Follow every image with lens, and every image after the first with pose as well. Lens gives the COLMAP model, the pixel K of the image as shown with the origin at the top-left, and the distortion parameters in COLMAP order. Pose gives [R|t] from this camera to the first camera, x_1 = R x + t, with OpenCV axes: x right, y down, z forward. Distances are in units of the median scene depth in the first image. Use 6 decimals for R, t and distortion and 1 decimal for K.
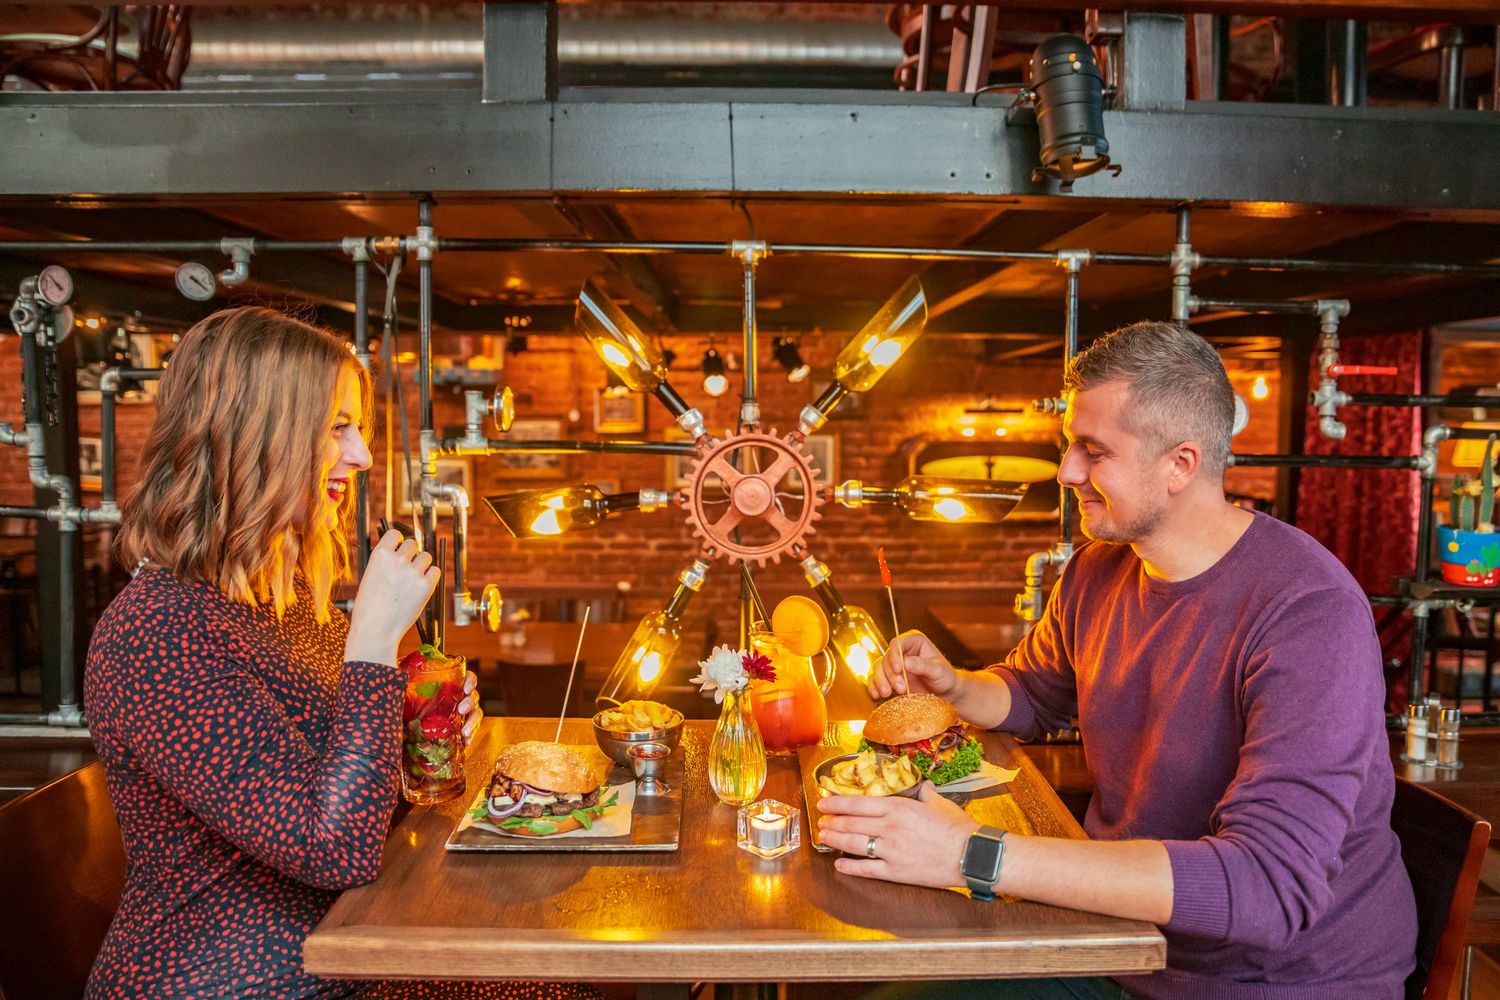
lens RADIAL K [[1109.8, 0, 797.8], [0, 1109.8, 498.0], [0, 0, 1]] dist [-0.139318, 0.000504]
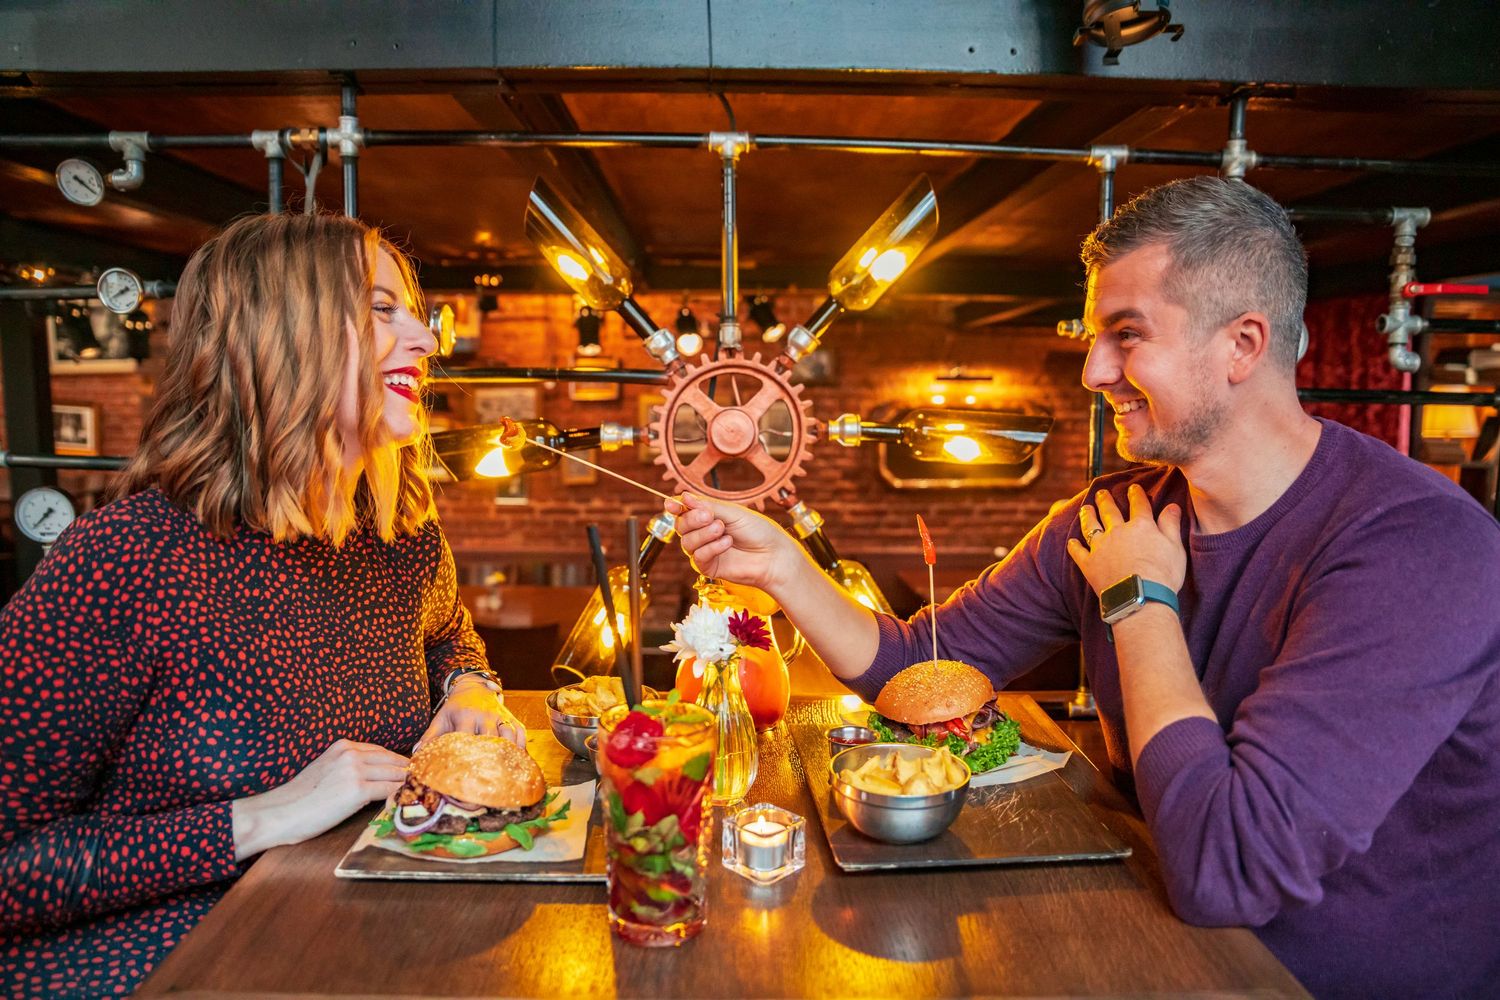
lens RADIAL K [[1033.5, 0, 746.6], [0, 1033.5, 526.1], [0, 0, 1]] dist [-0.117637, -0.000113]
pose [[0.999950, 0.002398, -0.009687, -0.022531], [-0.001861, 0.998480, 0.055079, 0.027353], [0.009804, -0.055058, 0.998435, 0.203505]]
